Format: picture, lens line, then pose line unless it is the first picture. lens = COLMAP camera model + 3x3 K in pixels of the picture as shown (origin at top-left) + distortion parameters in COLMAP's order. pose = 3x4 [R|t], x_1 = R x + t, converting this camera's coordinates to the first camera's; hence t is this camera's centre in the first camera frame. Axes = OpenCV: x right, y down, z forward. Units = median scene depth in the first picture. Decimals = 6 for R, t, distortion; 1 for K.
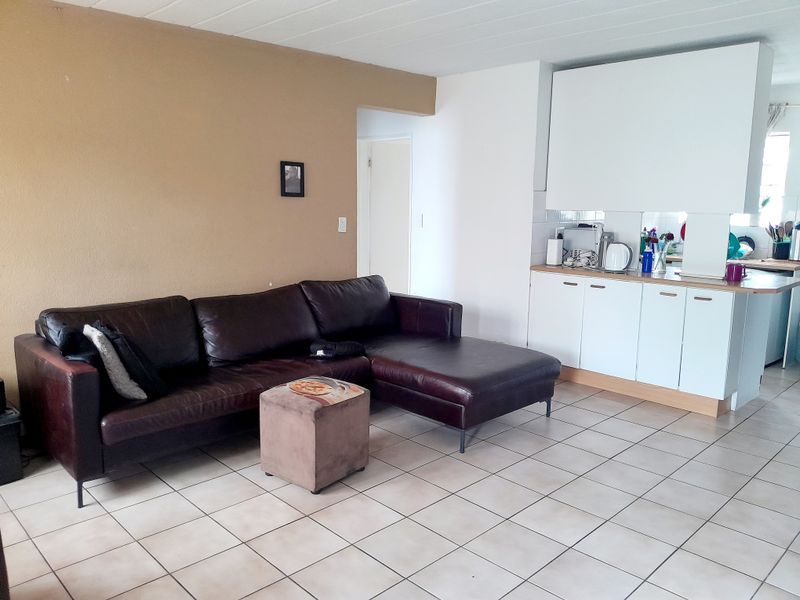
lens RADIAL K [[617.8, 0, 400.0], [0, 617.8, 300.0], [0, 0, 1]] dist [0.048022, -0.126697]
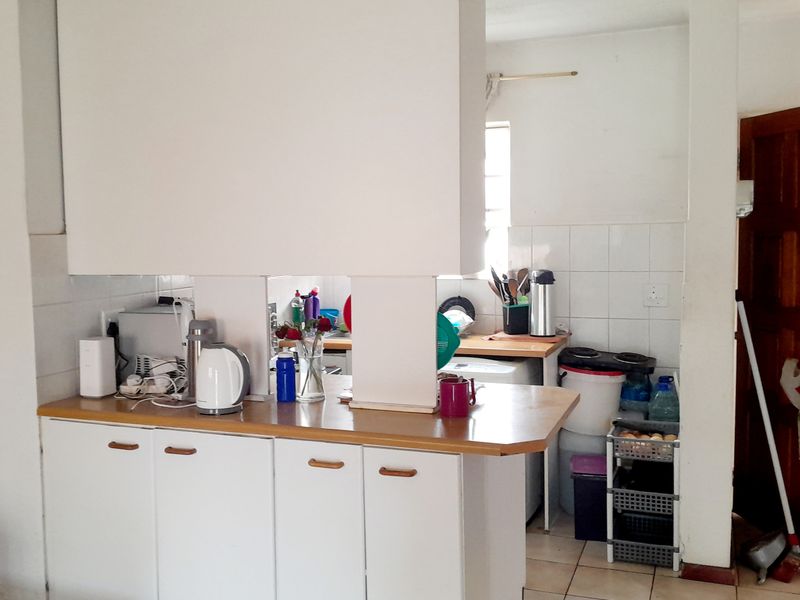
lens RADIAL K [[821.4, 0, 400.0], [0, 821.4, 300.0], [0, 0, 1]] dist [0.071965, -0.006549]
pose [[0.900680, -0.067041, 0.429280, 0.193619], [0.096951, 0.994123, -0.048162, -0.075998], [-0.423528, 0.084998, 0.901886, 0.360491]]
